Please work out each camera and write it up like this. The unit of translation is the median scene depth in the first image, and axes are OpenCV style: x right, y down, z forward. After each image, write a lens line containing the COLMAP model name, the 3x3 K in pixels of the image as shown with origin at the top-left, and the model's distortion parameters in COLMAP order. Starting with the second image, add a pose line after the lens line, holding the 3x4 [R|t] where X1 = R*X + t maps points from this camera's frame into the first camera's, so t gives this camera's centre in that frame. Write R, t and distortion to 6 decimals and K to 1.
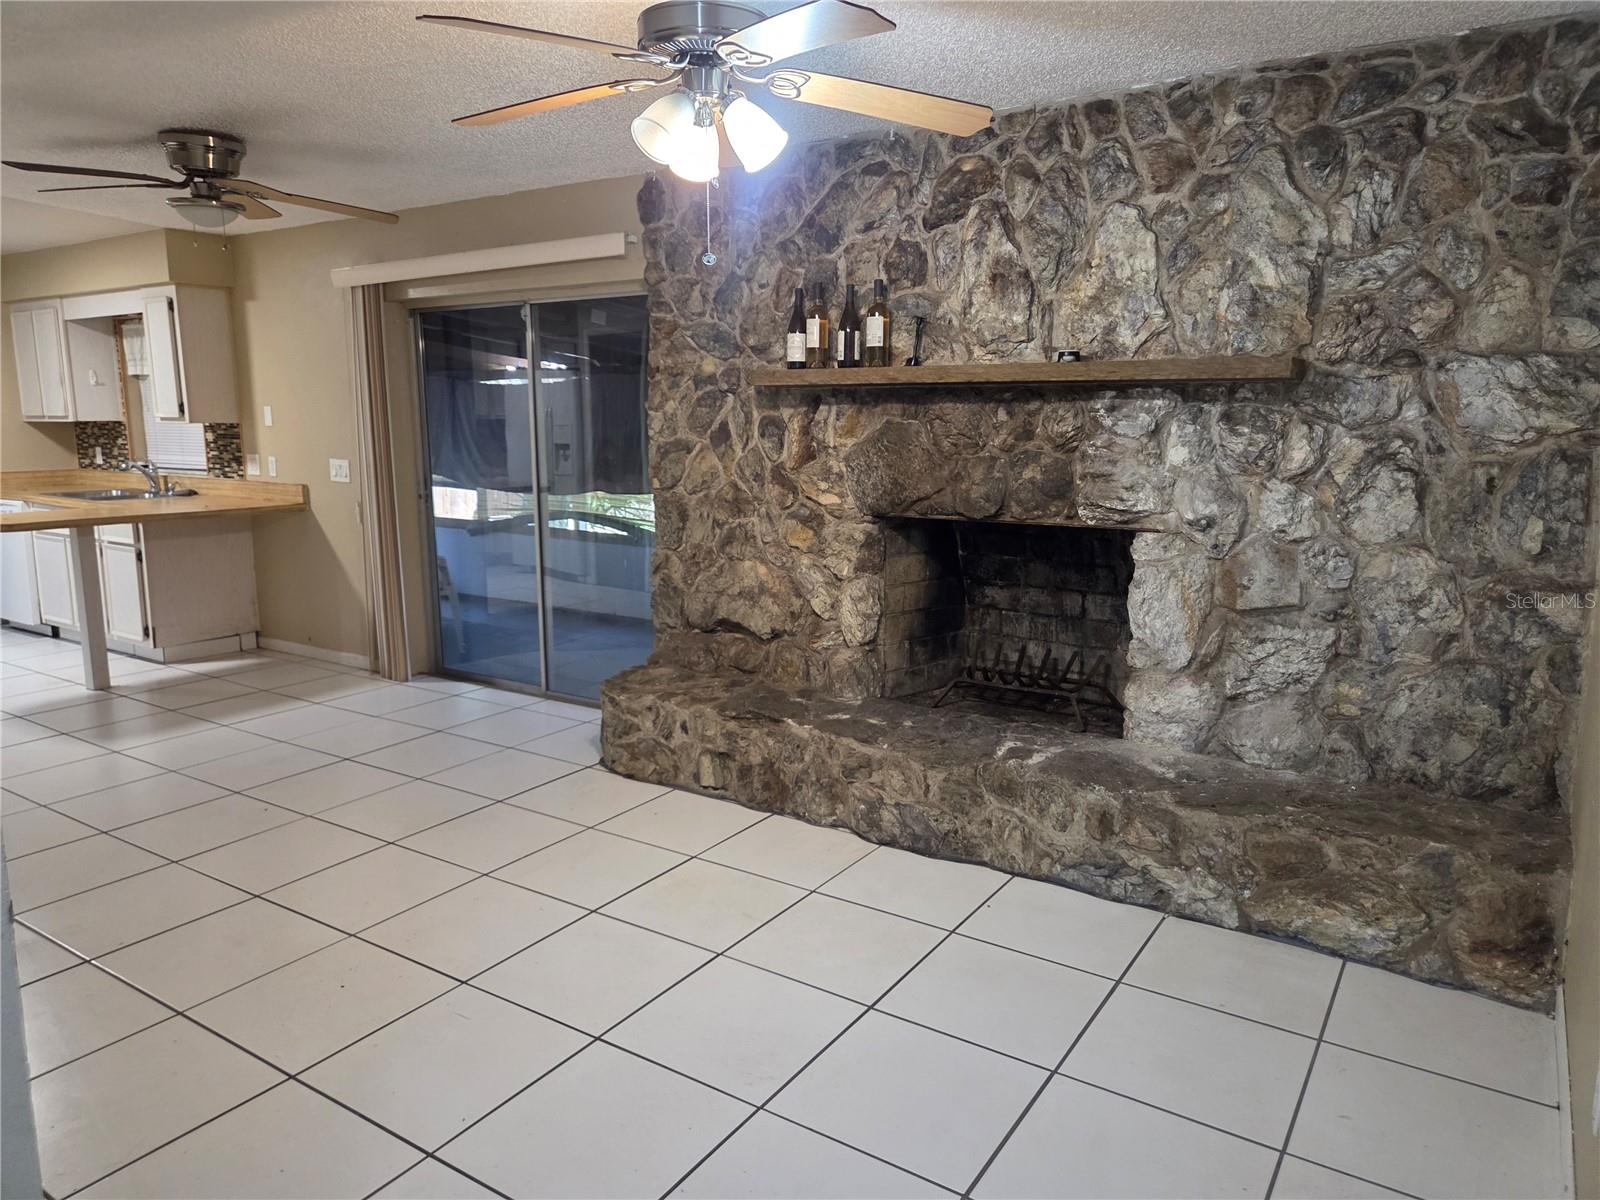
lens RADIAL K [[1069.3, 0, 798.0], [0, 1069.3, 587.3], [0, 0, 1]] dist [0.080558, -0.077630]
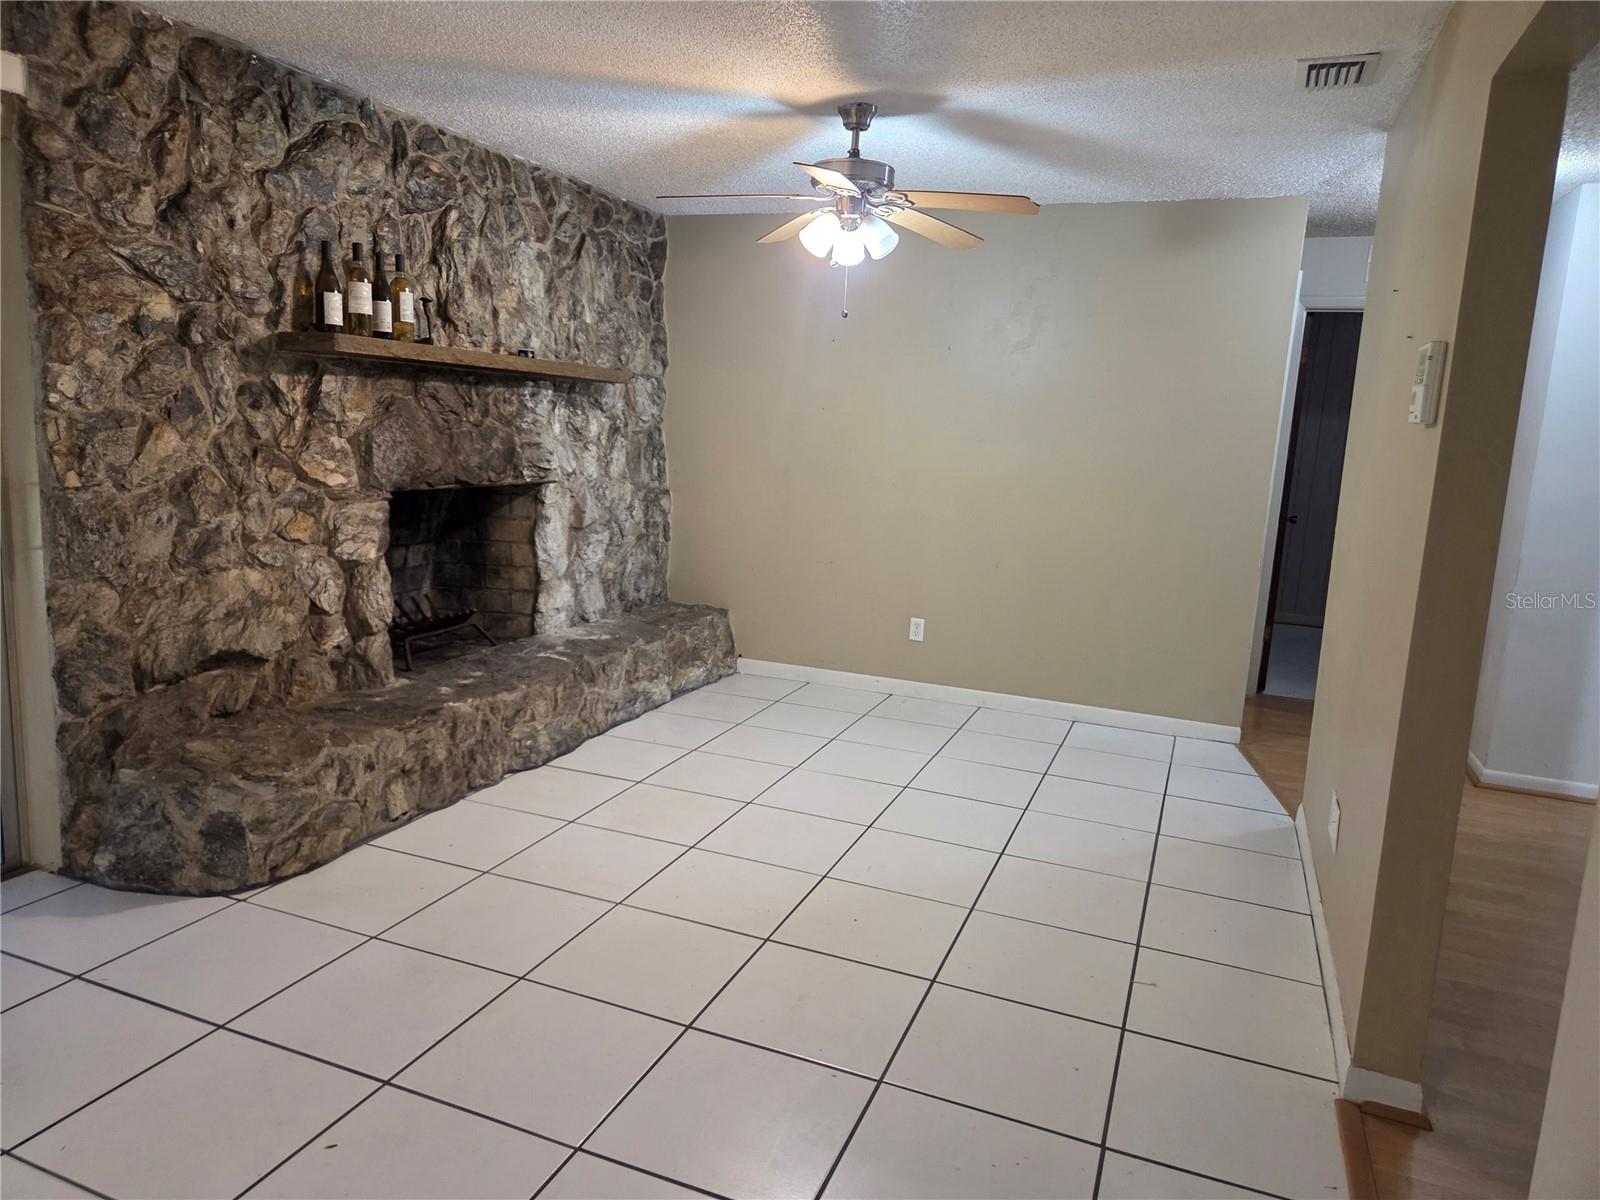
lens RADIAL K [[1069.3, 0, 798.0], [0, 1069.3, 587.3], [0, 0, 1]] dist [0.080558, -0.077630]
pose [[-0.200593, -0.163204, 0.965985, -0.914427], [0.105358, 0.976714, 0.186895, -0.119104], [-0.973993, 0.139264, -0.178727, 0.770379]]
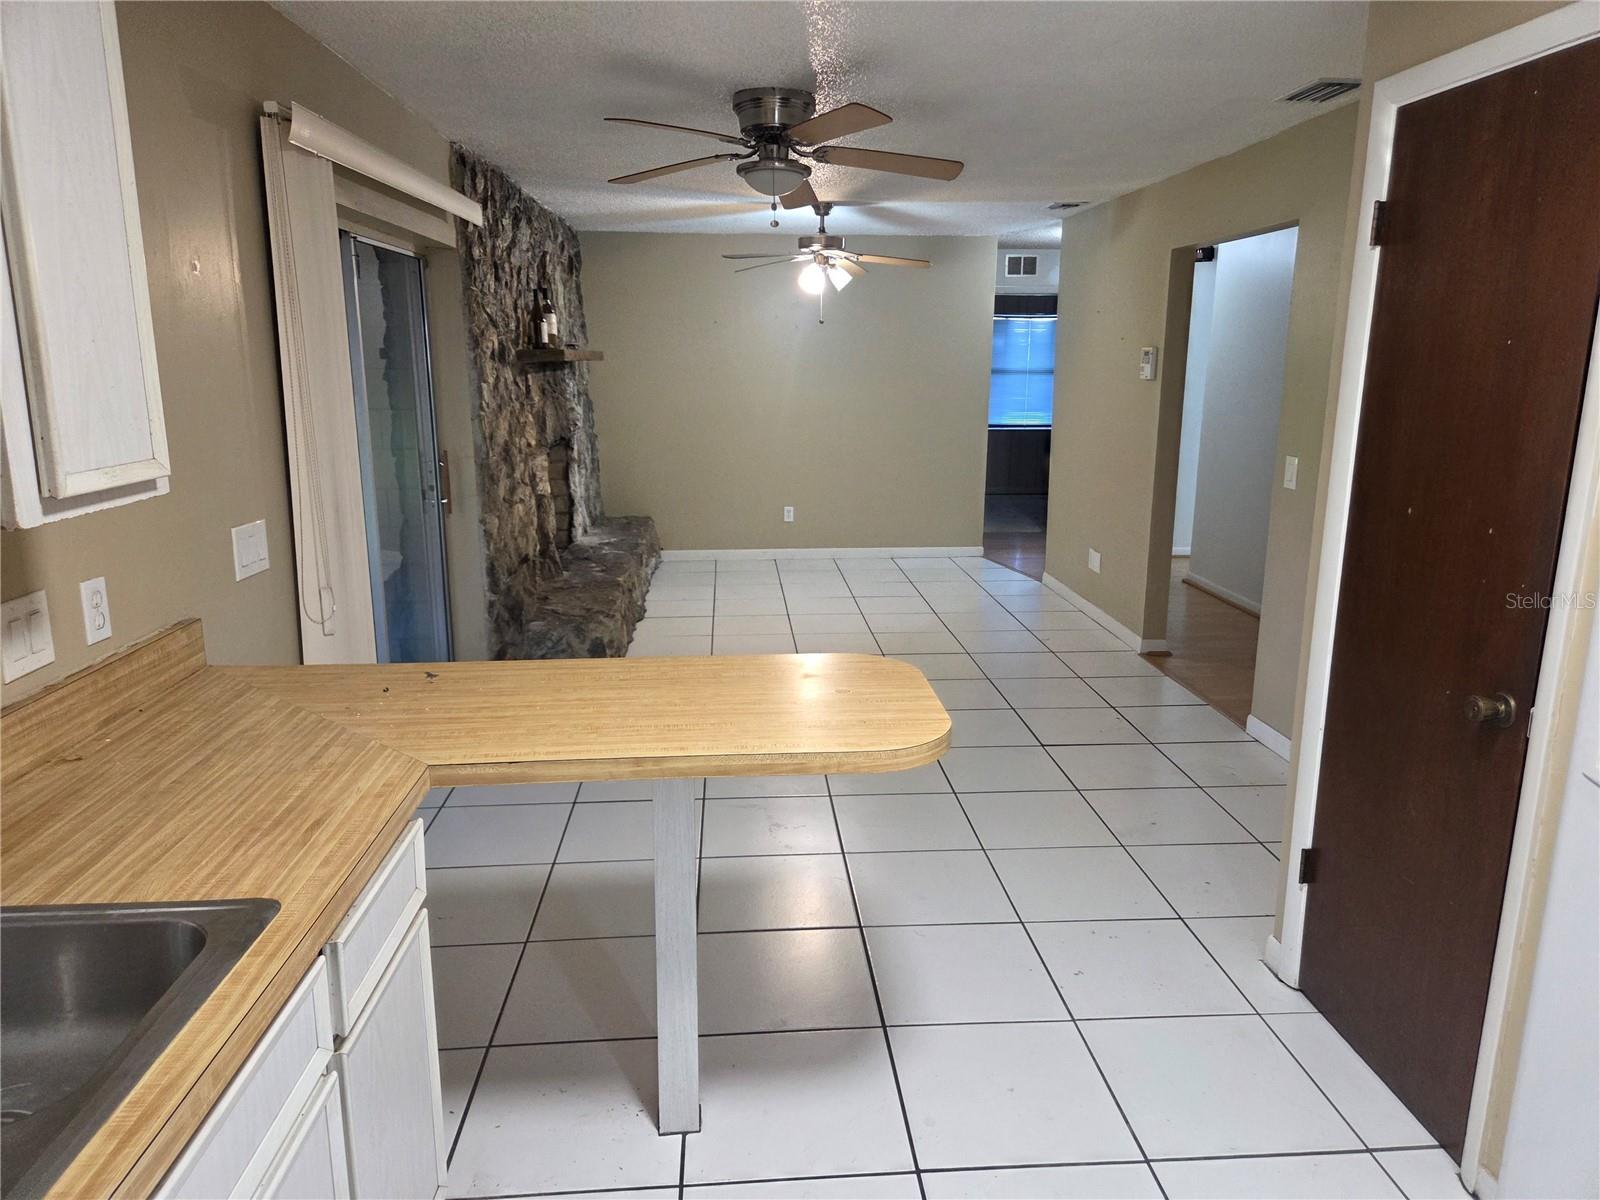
lens RADIAL K [[1069.3, 0, 798.0], [0, 1069.3, 587.3], [0, 0, 1]] dist [0.080558, -0.077630]
pose [[-0.614163, -0.170817, 0.770471, -1.247258], [0.120076, 0.944700, 0.305160, -0.281648], [-0.779991, 0.279934, -0.559689, 1.524268]]
